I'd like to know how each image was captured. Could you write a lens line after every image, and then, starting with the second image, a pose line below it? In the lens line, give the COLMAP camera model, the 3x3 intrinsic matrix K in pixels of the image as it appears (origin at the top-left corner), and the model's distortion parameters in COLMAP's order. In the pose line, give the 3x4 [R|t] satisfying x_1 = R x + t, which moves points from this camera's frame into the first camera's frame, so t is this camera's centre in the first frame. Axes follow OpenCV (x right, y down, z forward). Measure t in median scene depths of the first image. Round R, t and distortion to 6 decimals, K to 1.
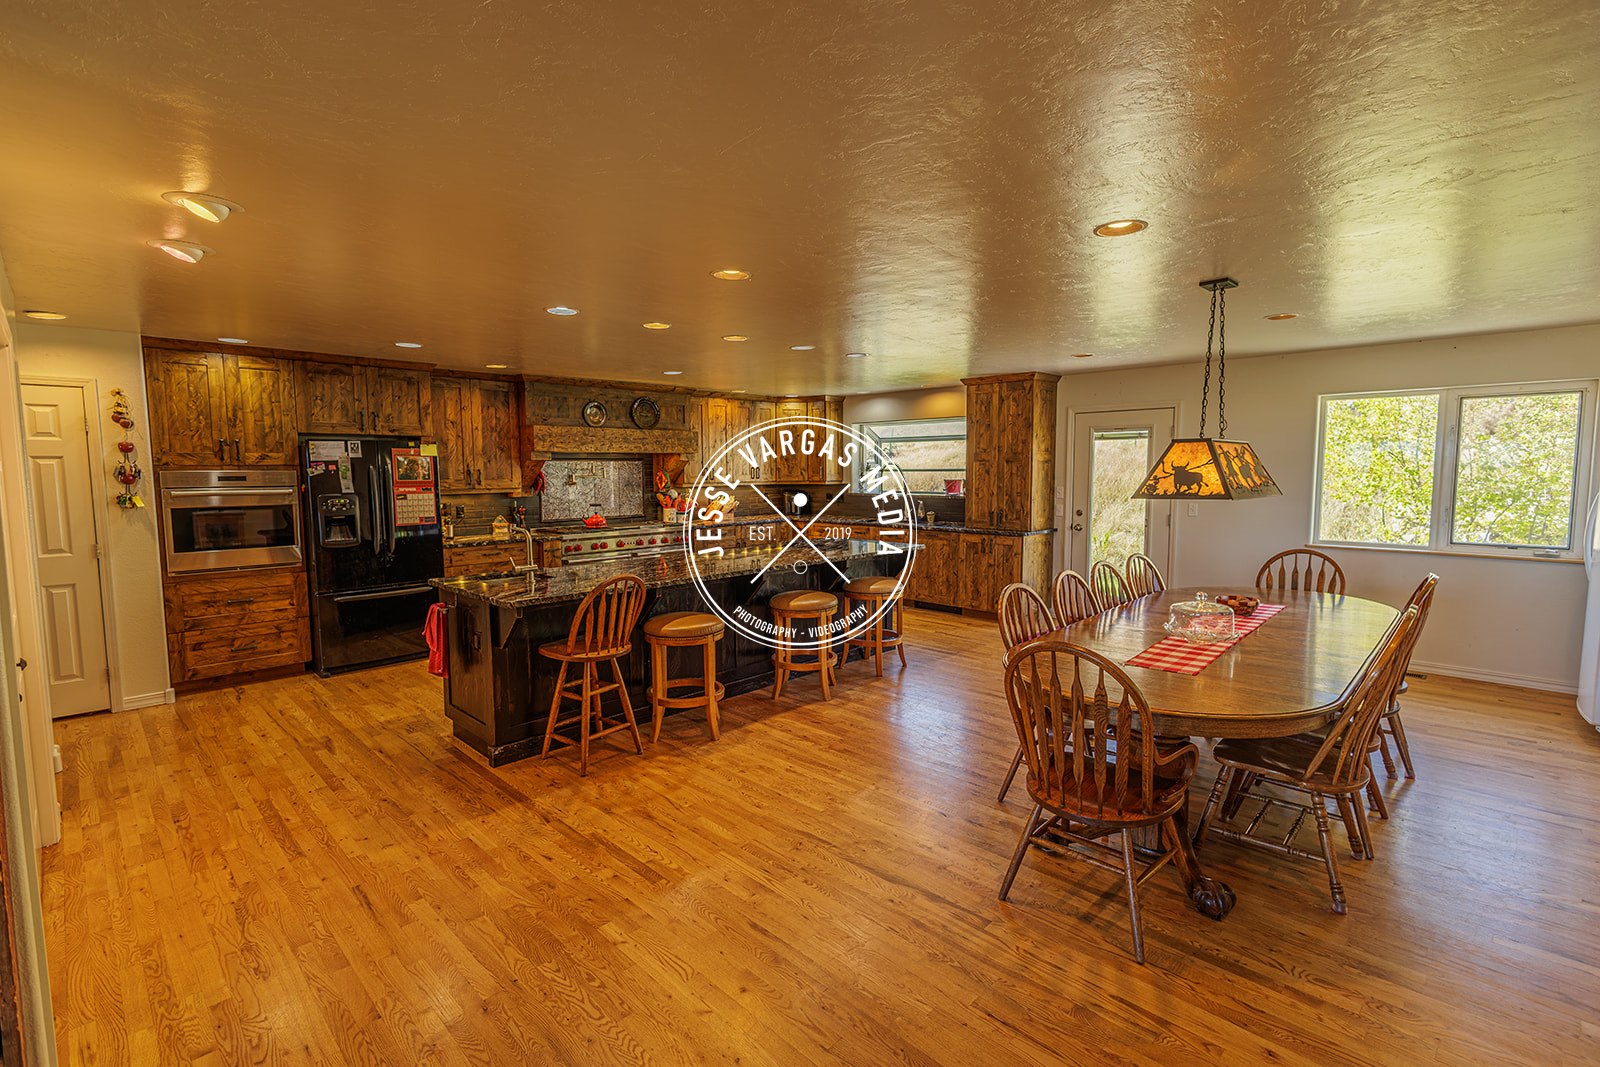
lens RADIAL K [[732.3, 0, 799.9], [0, 732.3, 534.0], [0, 0, 1]] dist [0.015582, -0.006469]
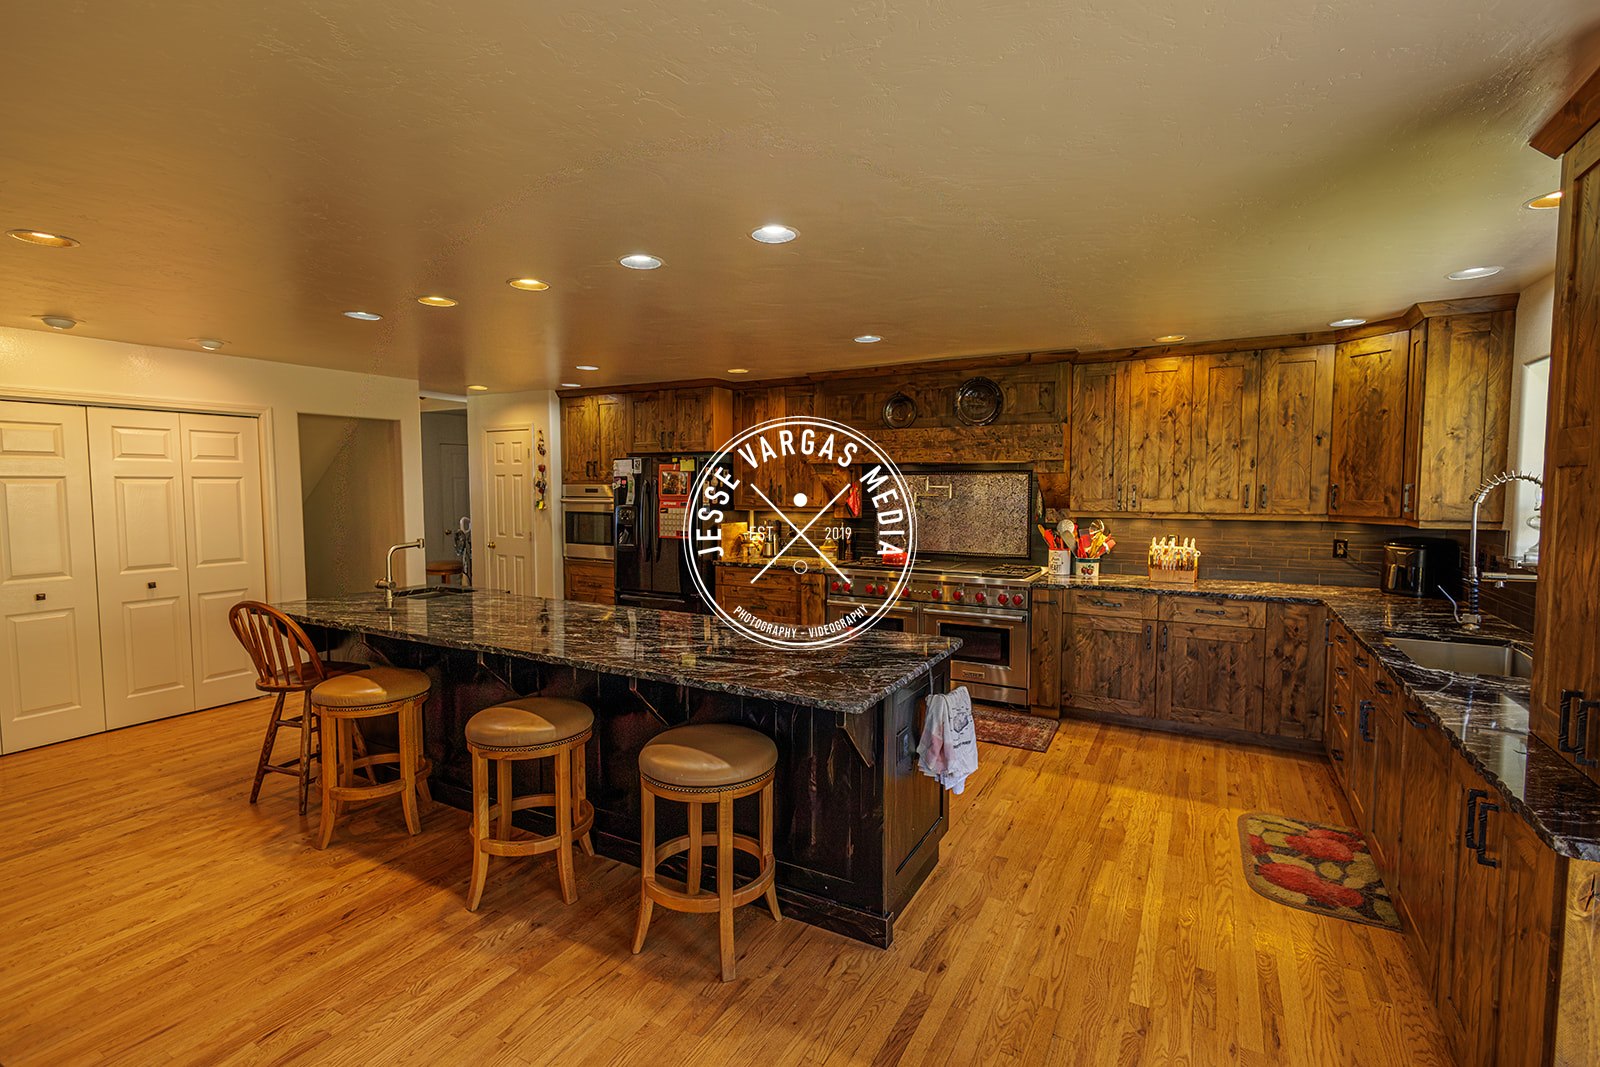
lens RADIAL K [[732.3, 0, 801.3], [0, 732.3, 531.3], [0, 0, 1]] dist [0.015582, -0.006469]
pose [[0.270997, 0.067713, -0.960196, 0.546402], [-0.090820, 0.994871, 0.044526, -0.089327], [0.958286, 0.075139, 0.275757, 0.946141]]
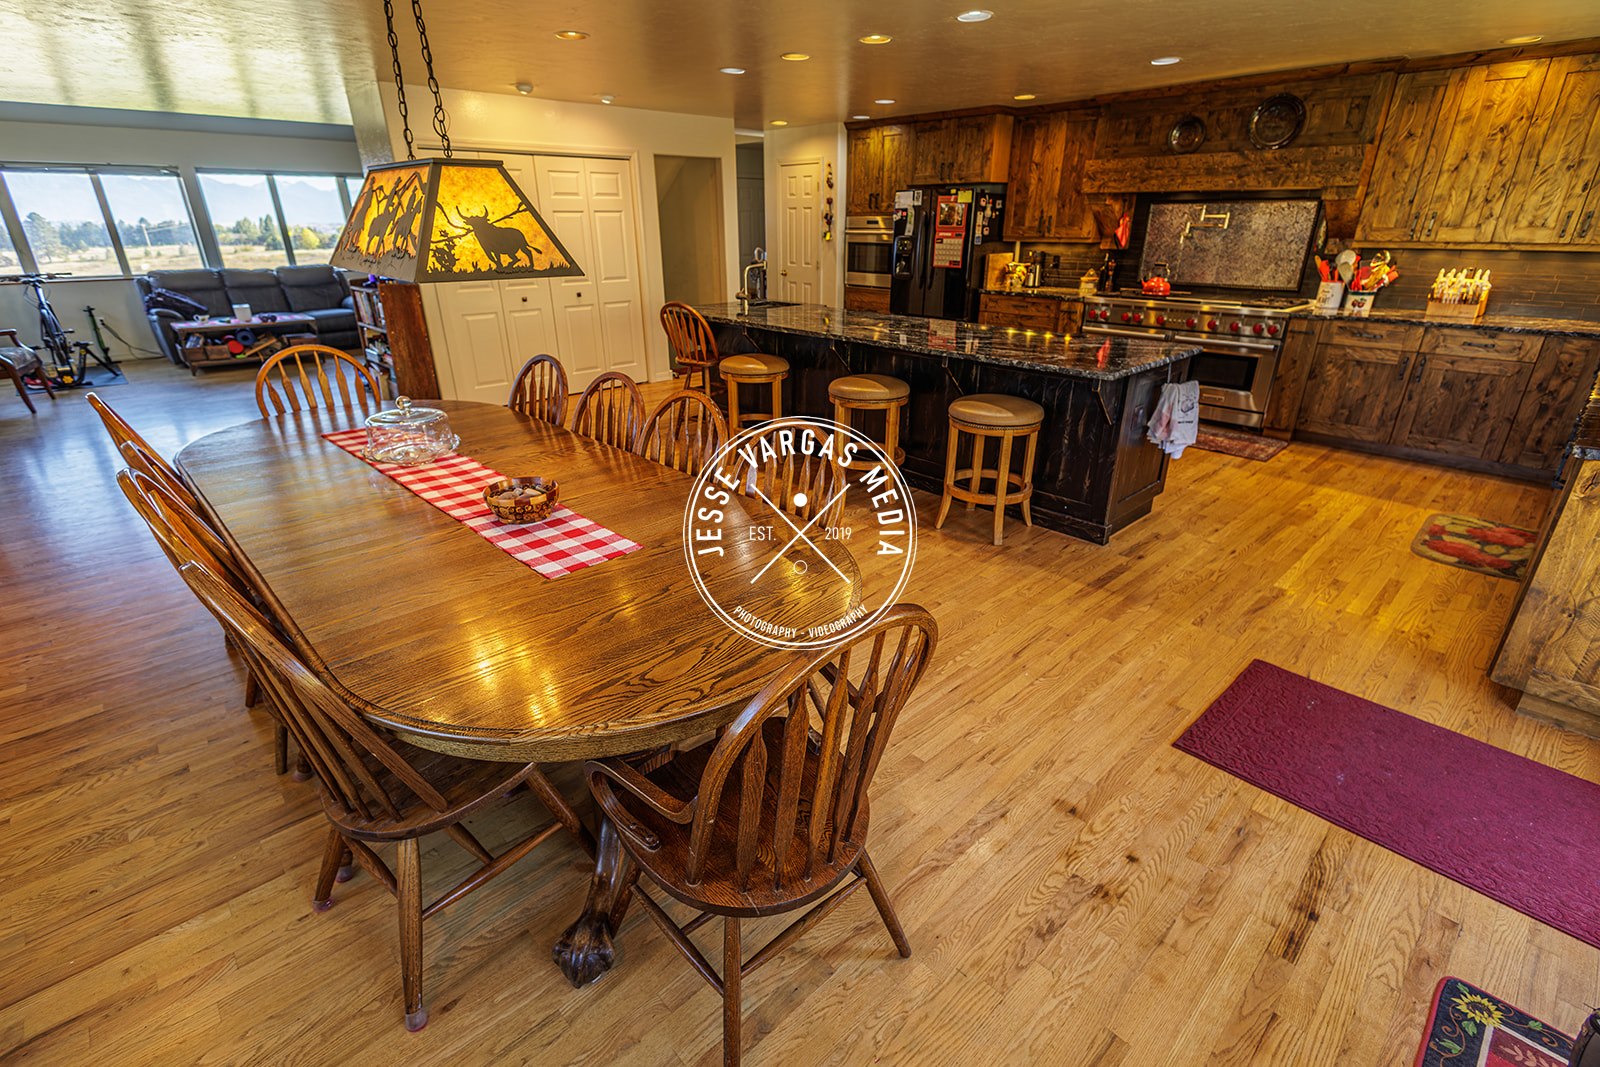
lens RADIAL K [[732.3, 0, 801.0], [0, 732.3, 531.6], [0, 0, 1]] dist [0.015582, -0.006469]
pose [[-0.031254, 0.397870, -0.916909, 0.773673], [-0.089377, 0.912570, 0.399034, -0.079013], [0.995507, 0.094422, 0.007039, 0.854252]]
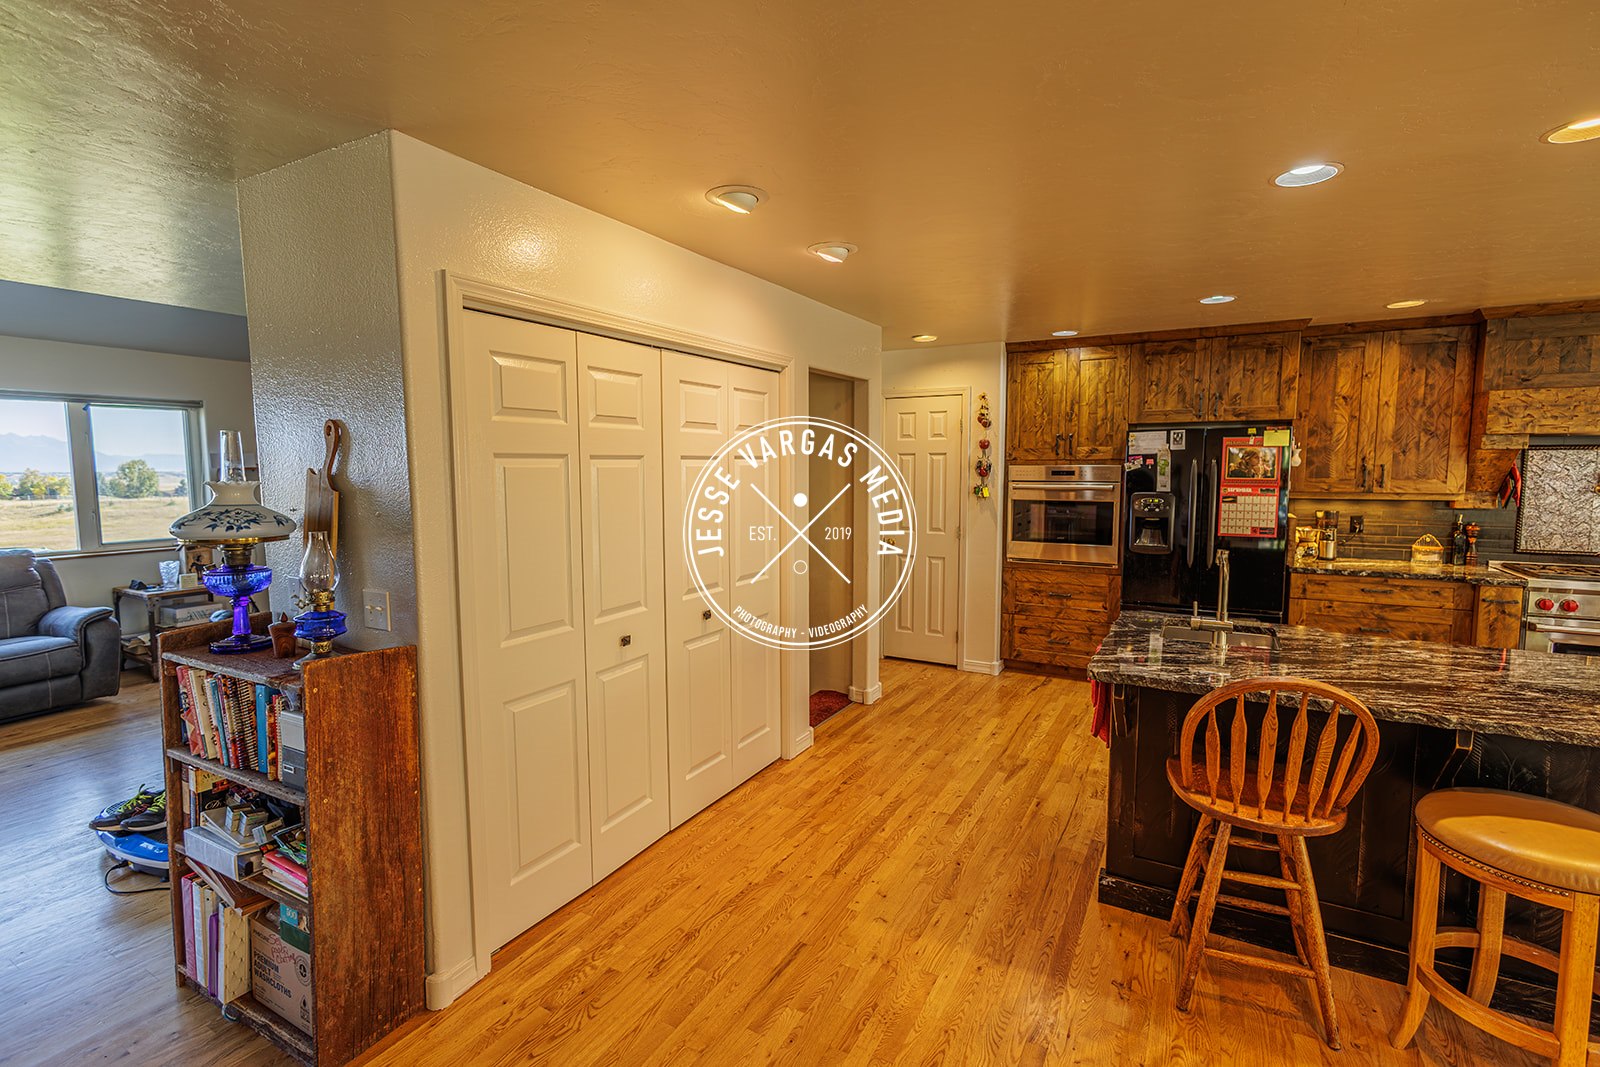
lens RADIAL K [[732.3, 0, 801.4], [0, 732.3, 530.3], [0, 0, 1]] dist [0.015582, -0.006469]
pose [[0.270079, 0.089878, -0.958634, 0.093118], [-0.087086, 0.993833, 0.068643, -0.033169], [0.958892, 0.064945, 0.276240, 0.365918]]
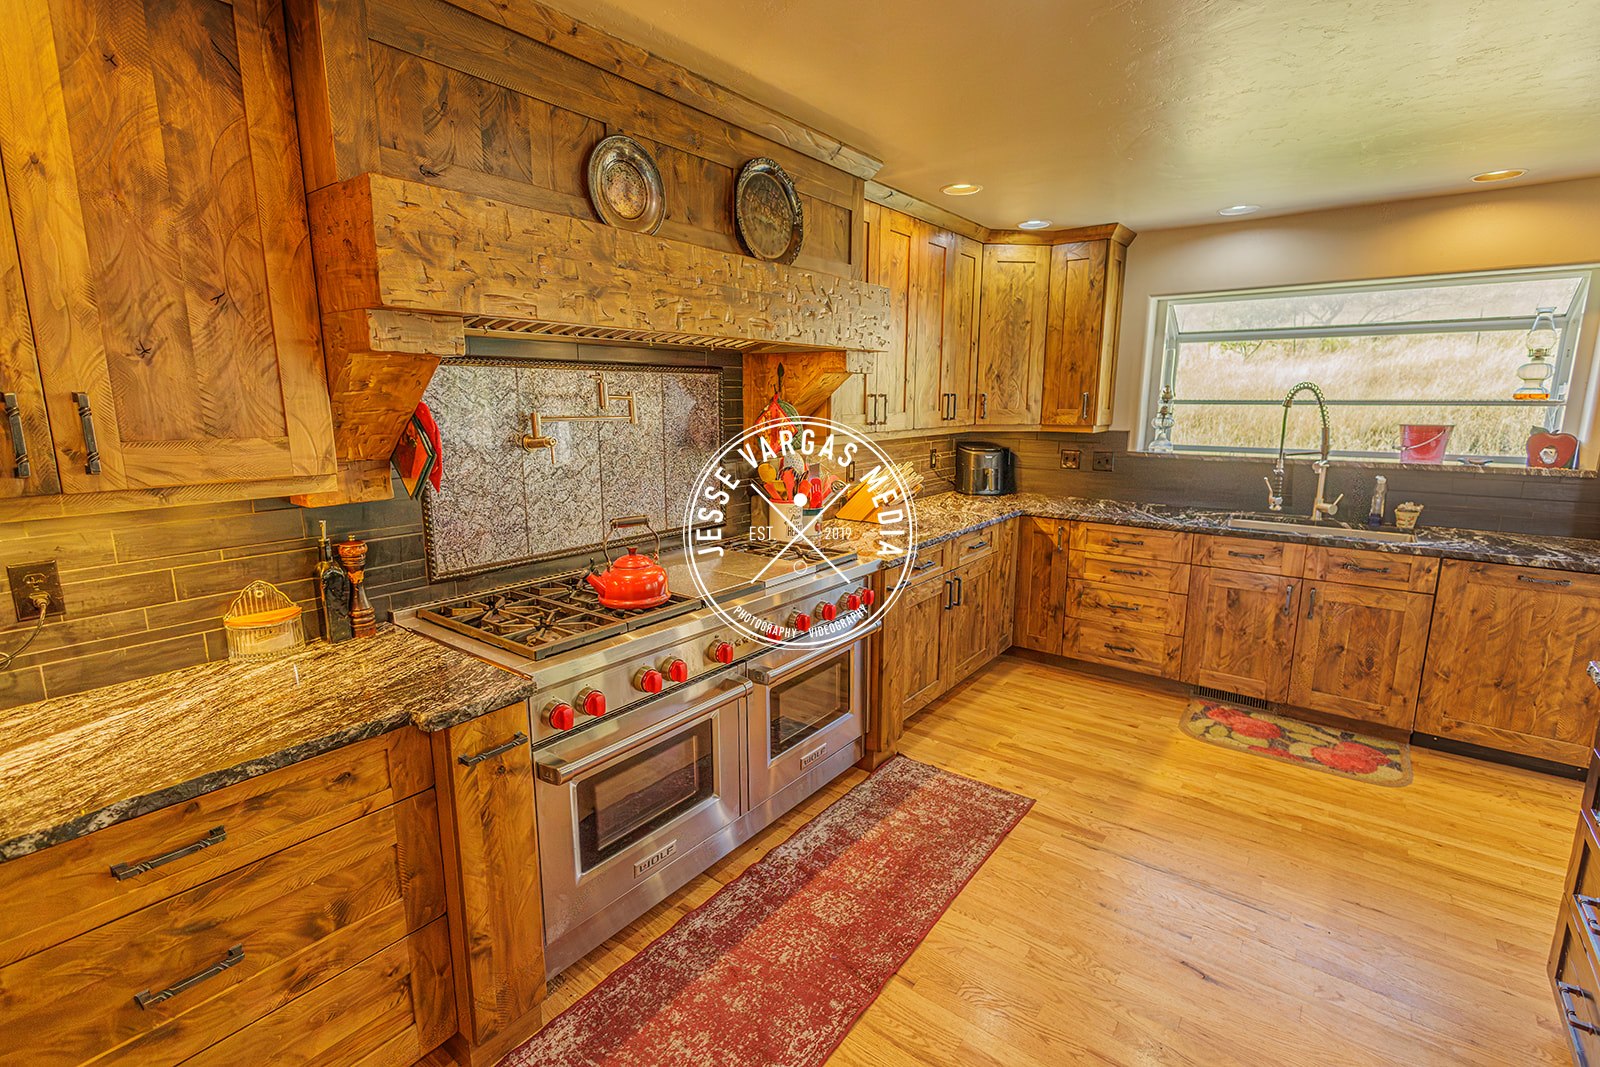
lens RADIAL K [[732.3, 0, 801.6], [0, 732.3, 531.9], [0, 0, 1]] dist [0.015582, -0.006469]
pose [[0.991542, -0.017011, 0.128670, -0.334803], [0.004955, 0.995612, 0.093444, -0.083731], [-0.129695, -0.092016, 0.987275, 0.951202]]
